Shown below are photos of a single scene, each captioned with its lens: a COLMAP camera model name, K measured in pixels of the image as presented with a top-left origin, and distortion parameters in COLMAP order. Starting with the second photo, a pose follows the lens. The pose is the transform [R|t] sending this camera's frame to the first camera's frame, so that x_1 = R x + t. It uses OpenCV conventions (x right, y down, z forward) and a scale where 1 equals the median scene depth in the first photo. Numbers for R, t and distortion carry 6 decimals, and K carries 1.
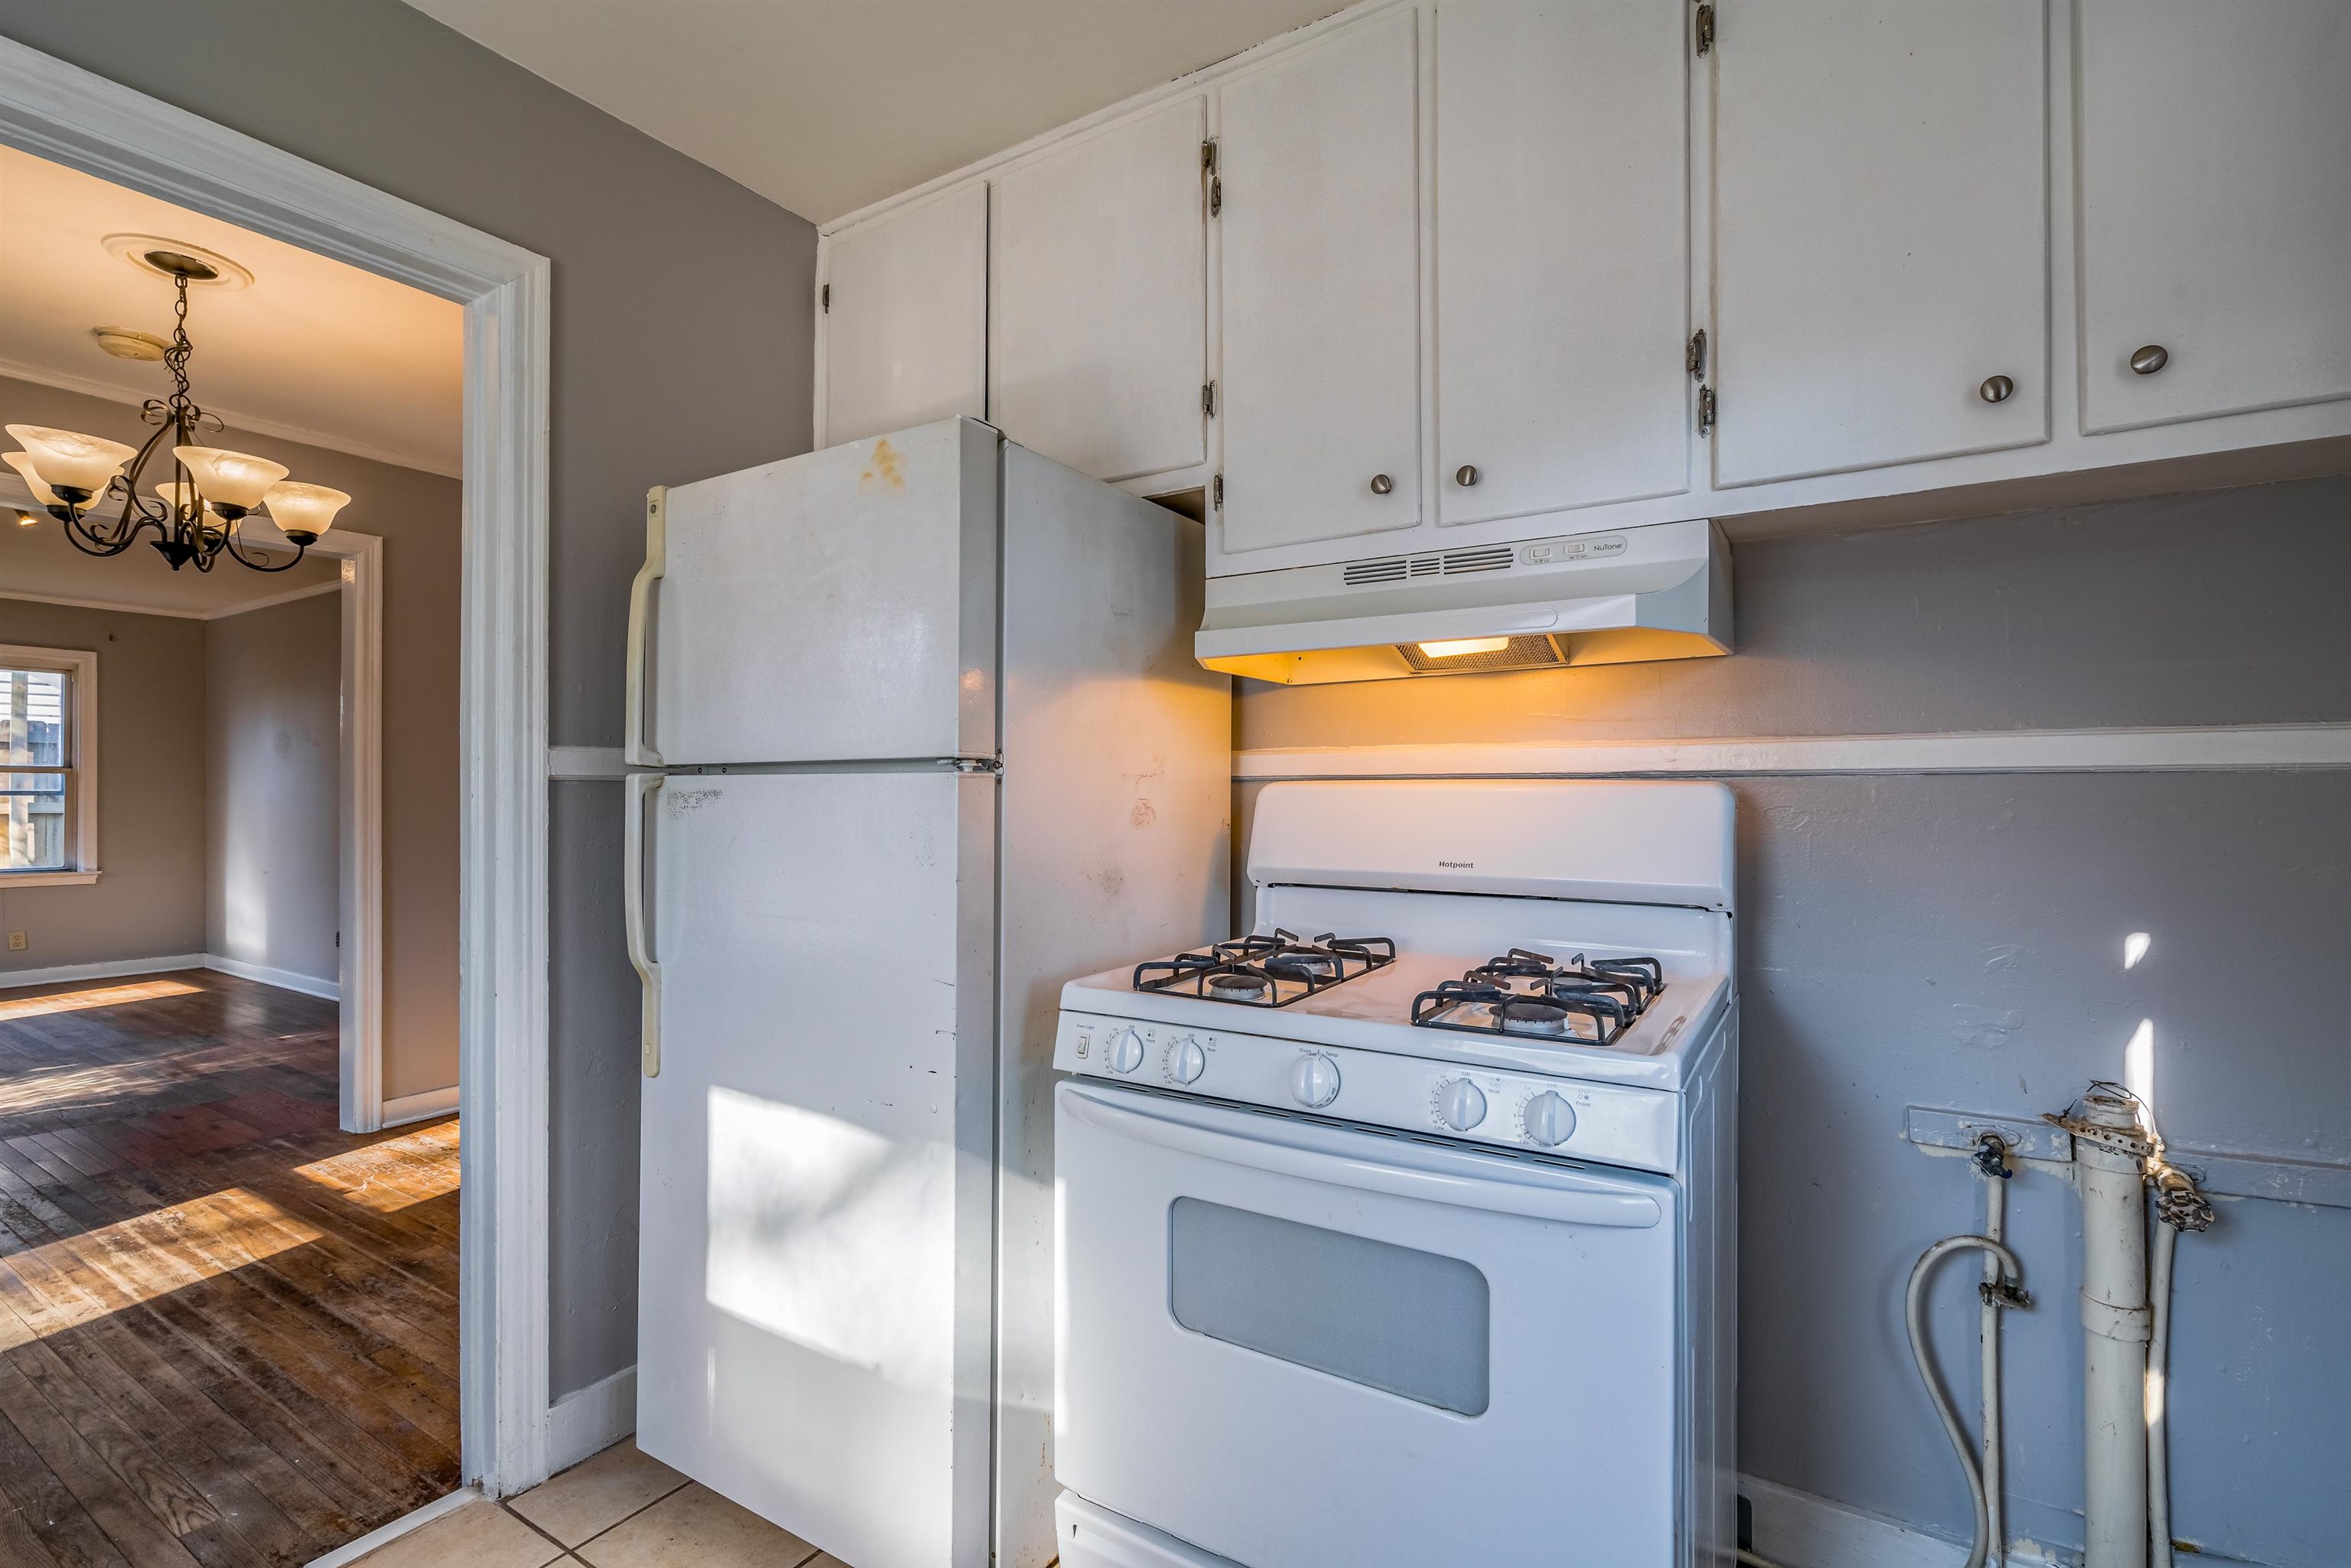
lens RADIAL K [[1071.4, 0, 1170.1], [0, 1071.4, 779.4], [0, 0, 1]] dist [-0.006762, 0.002654]
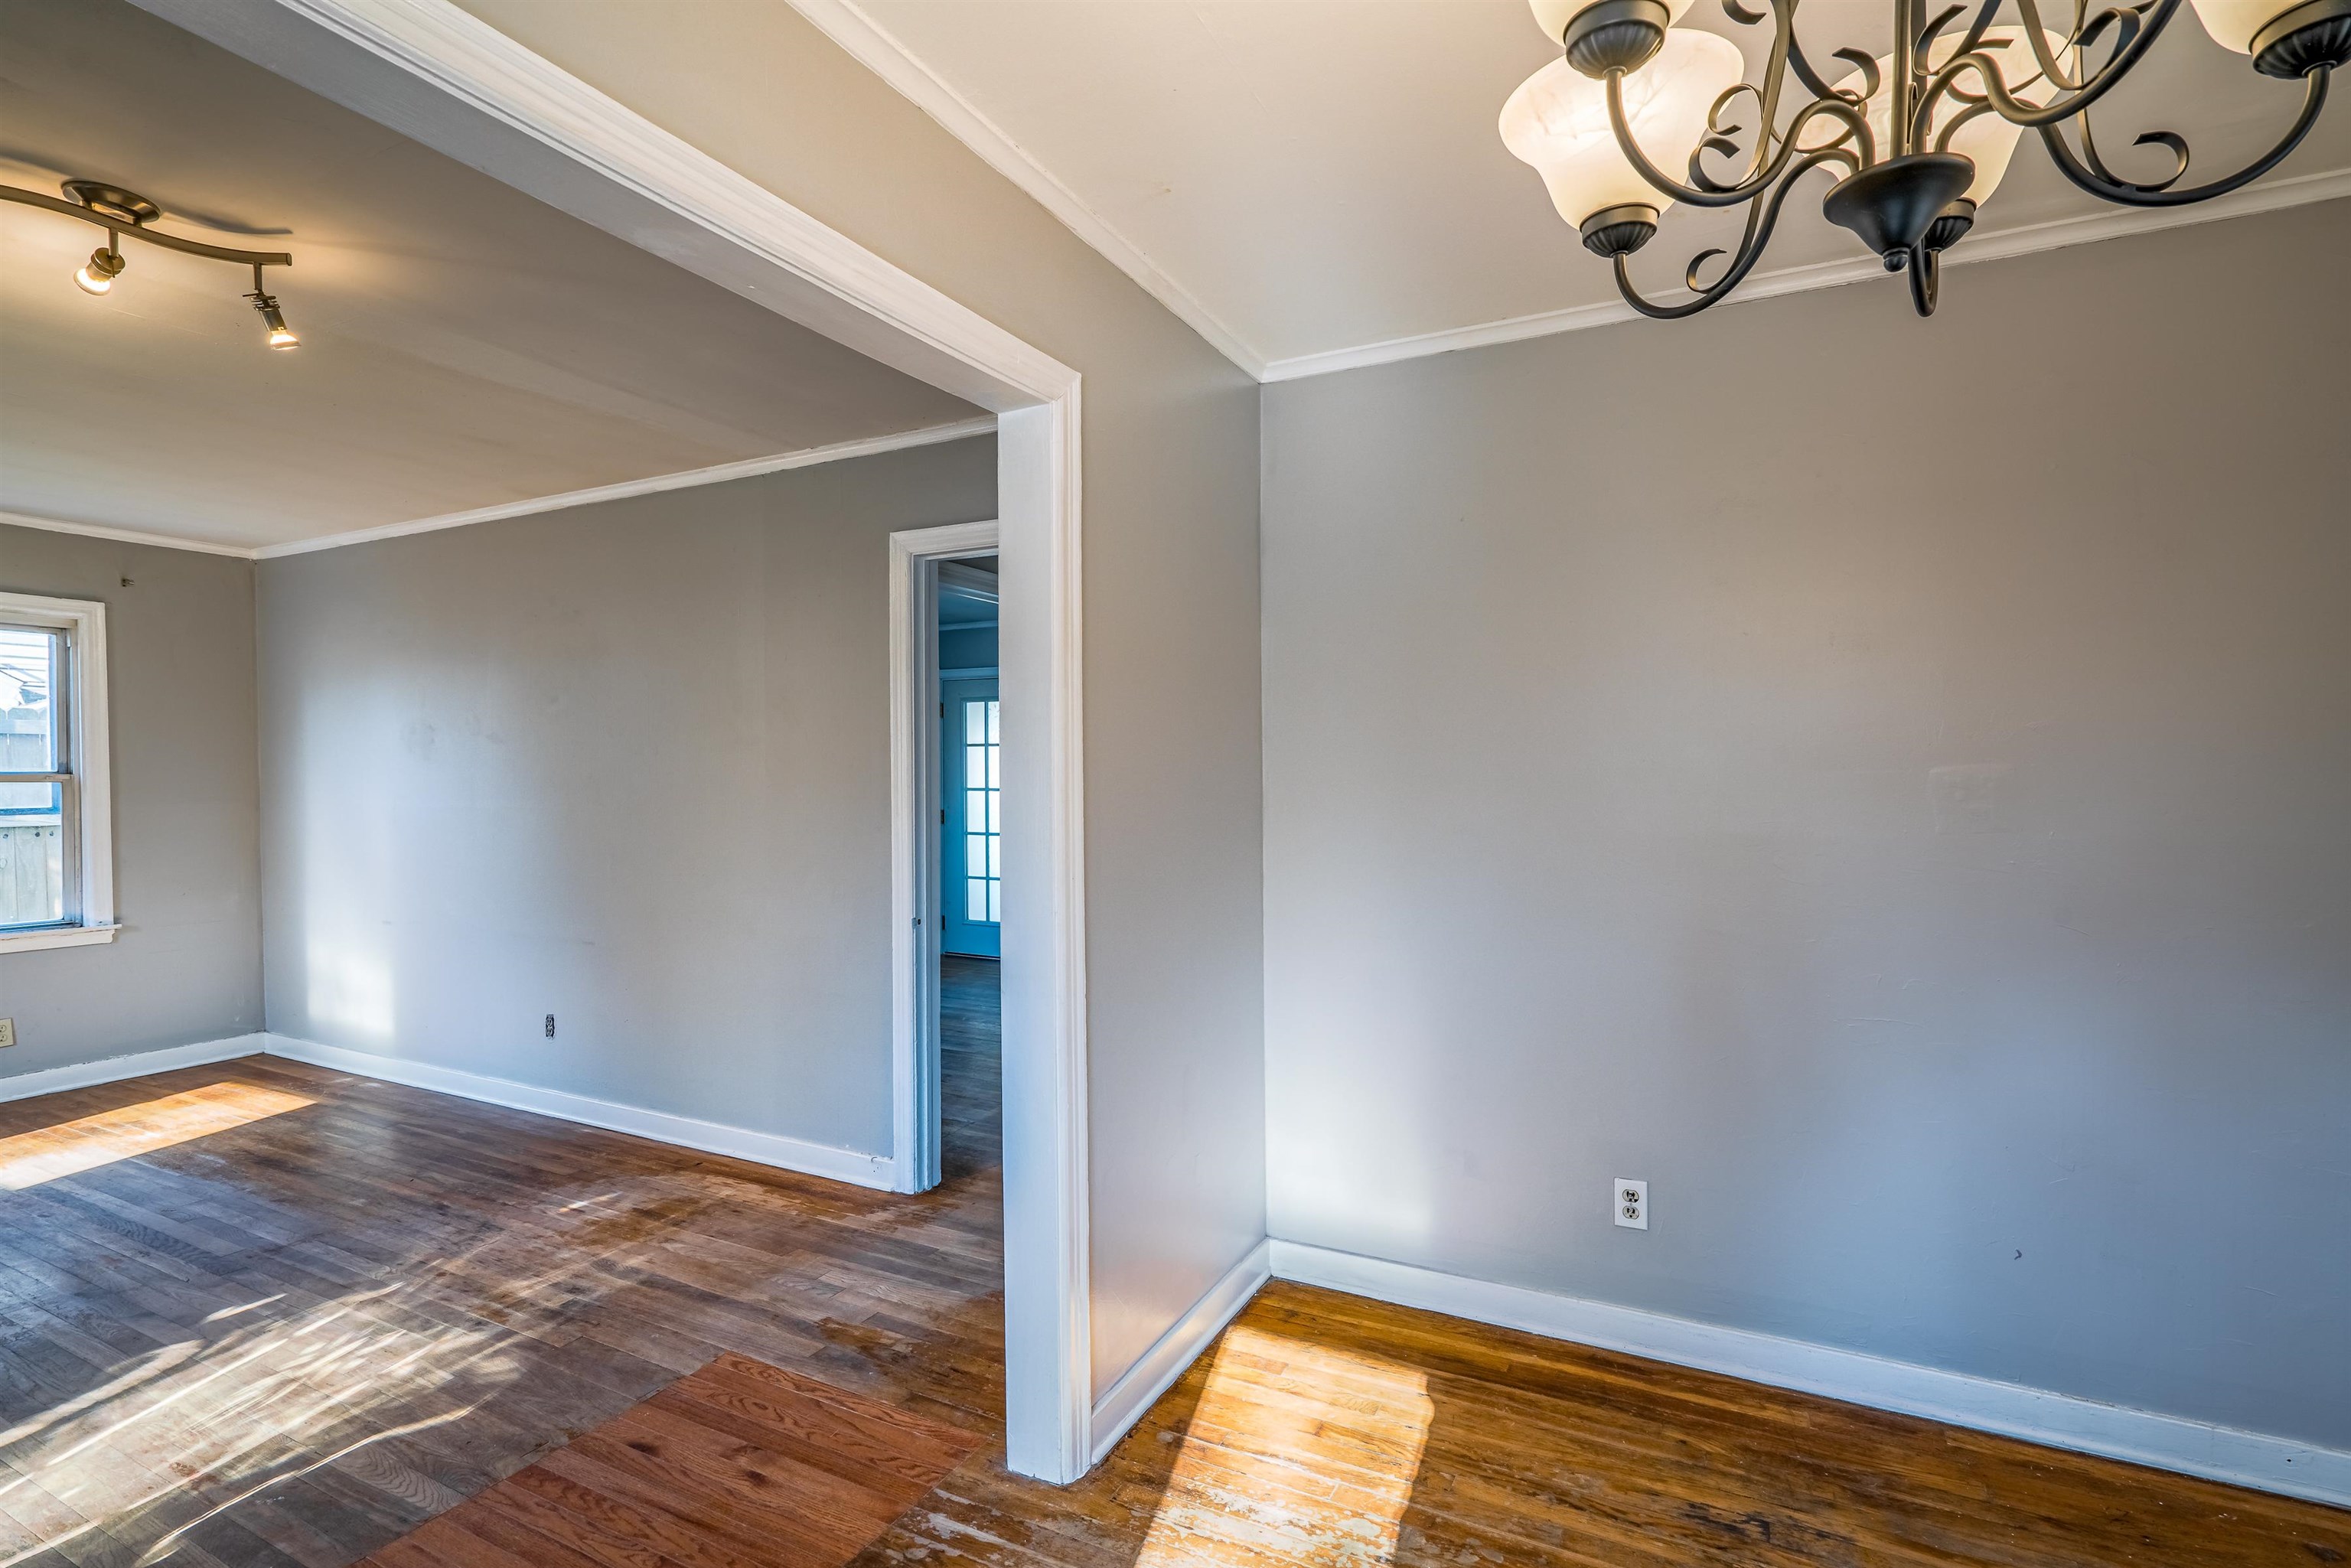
lens RADIAL K [[1071.4, 0, 1170.0], [0, 1071.4, 775.5], [0, 0, 1]] dist [-0.006762, 0.002654]
pose [[0.993836, -0.006102, 0.110696, -0.409230], [0.004145, 0.999831, 0.017892, -0.018690], [-0.110787, -0.017323, 0.993693, 0.248677]]
